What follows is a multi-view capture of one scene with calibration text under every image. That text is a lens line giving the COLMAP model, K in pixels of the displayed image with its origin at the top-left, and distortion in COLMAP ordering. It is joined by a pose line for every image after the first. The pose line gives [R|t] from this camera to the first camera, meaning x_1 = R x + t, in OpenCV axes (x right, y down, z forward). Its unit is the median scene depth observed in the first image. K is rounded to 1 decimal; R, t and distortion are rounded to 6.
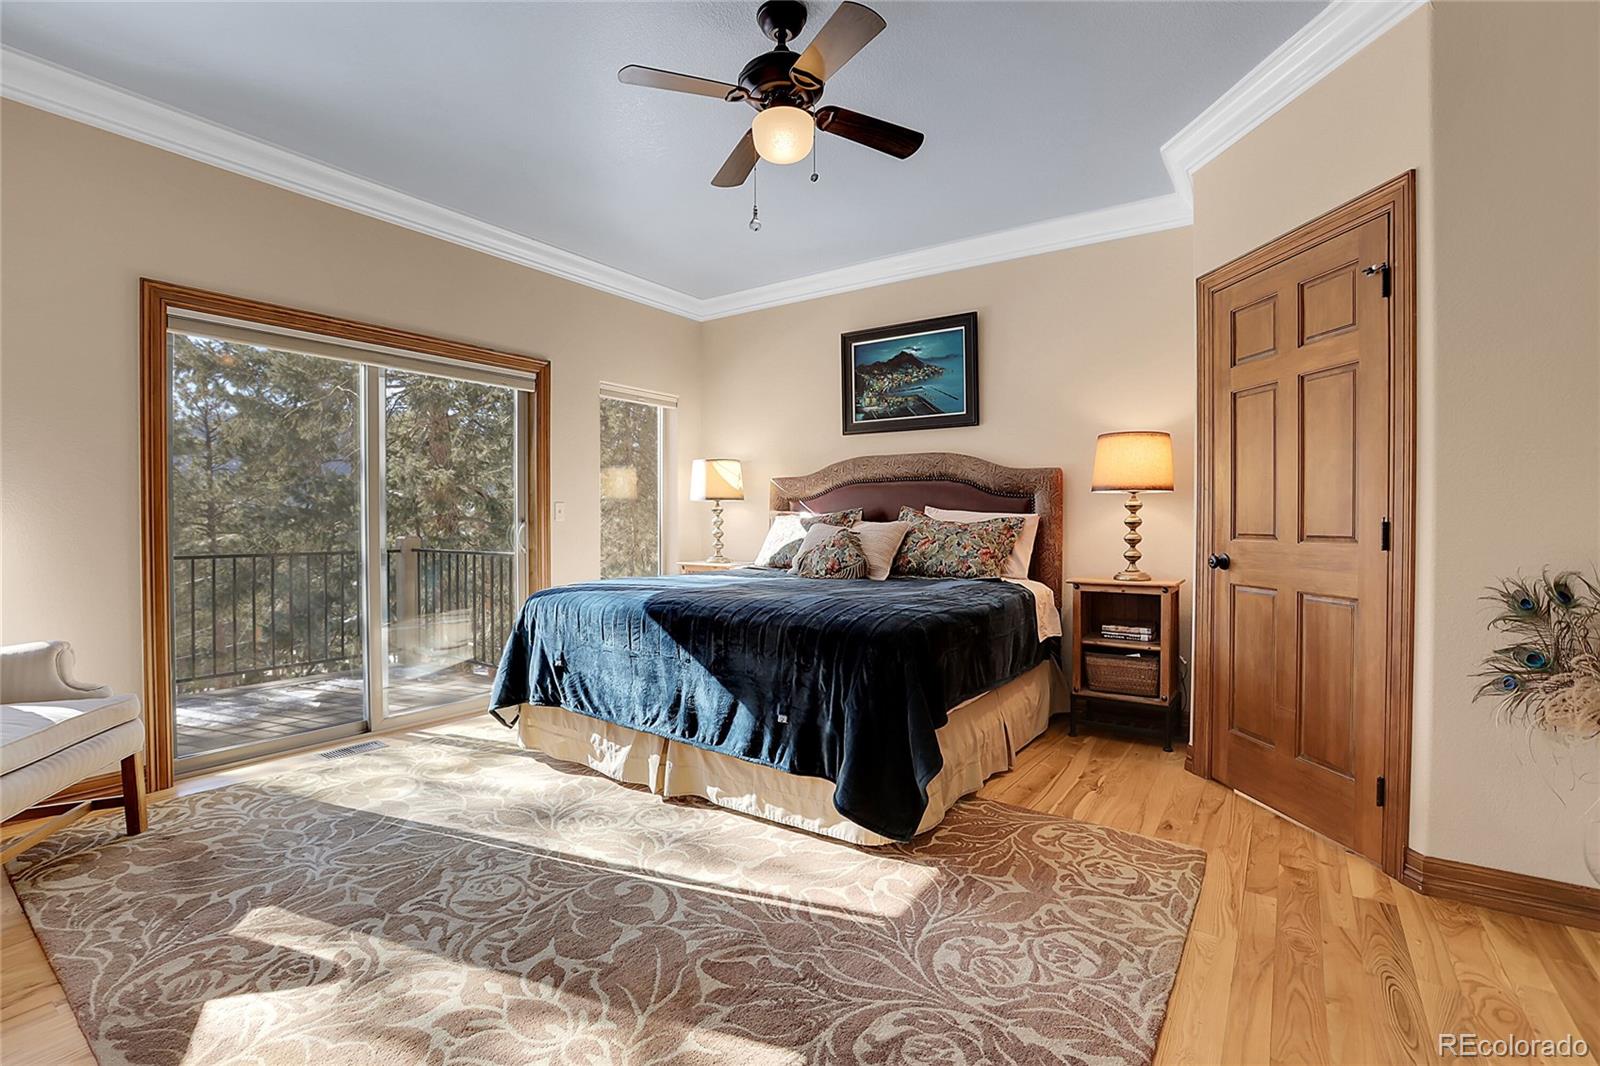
lens RADIAL K [[725.3, 0, 794.7], [0, 725.3, 531.5], [0, 0, 1]] dist [-0.046524, 0.013202]
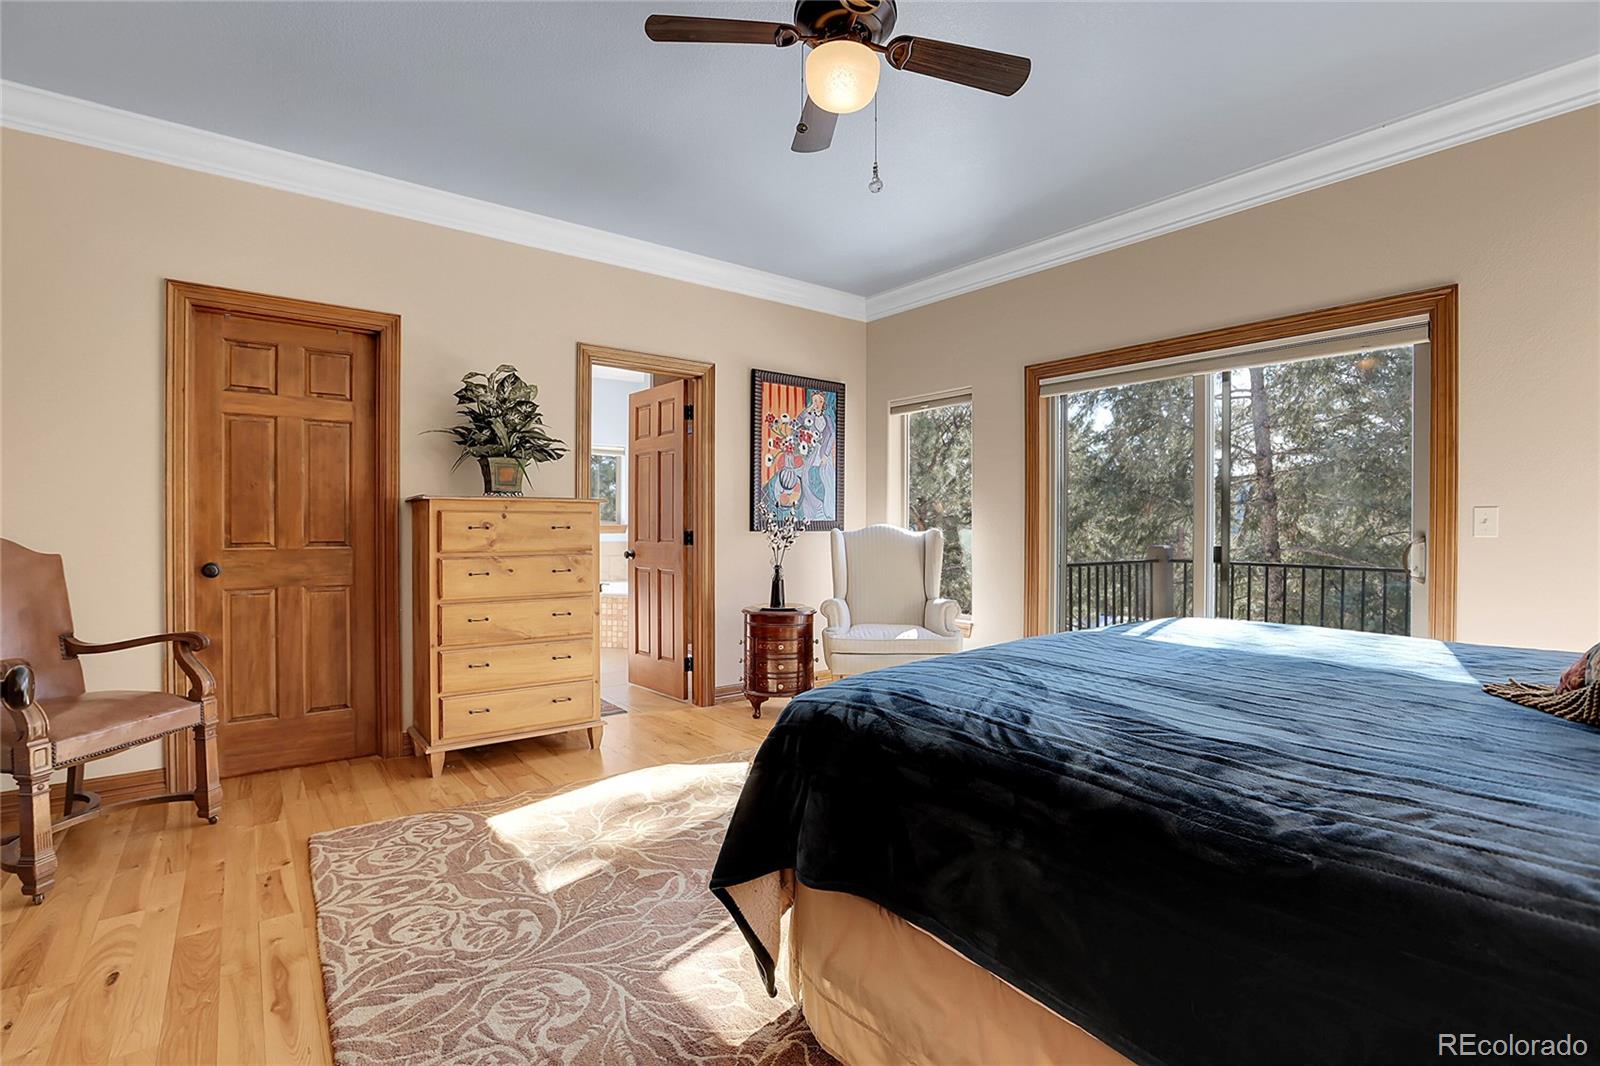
lens RADIAL K [[725.3, 0, 794.7], [0, 725.3, 531.5], [0, 0, 1]] dist [-0.046524, 0.013202]
pose [[-0.297169, 0.007638, -0.954794, 1.067867], [-0.020798, 0.999679, 0.014470, -0.042566], [0.954598, 0.024158, -0.296915, 1.606744]]
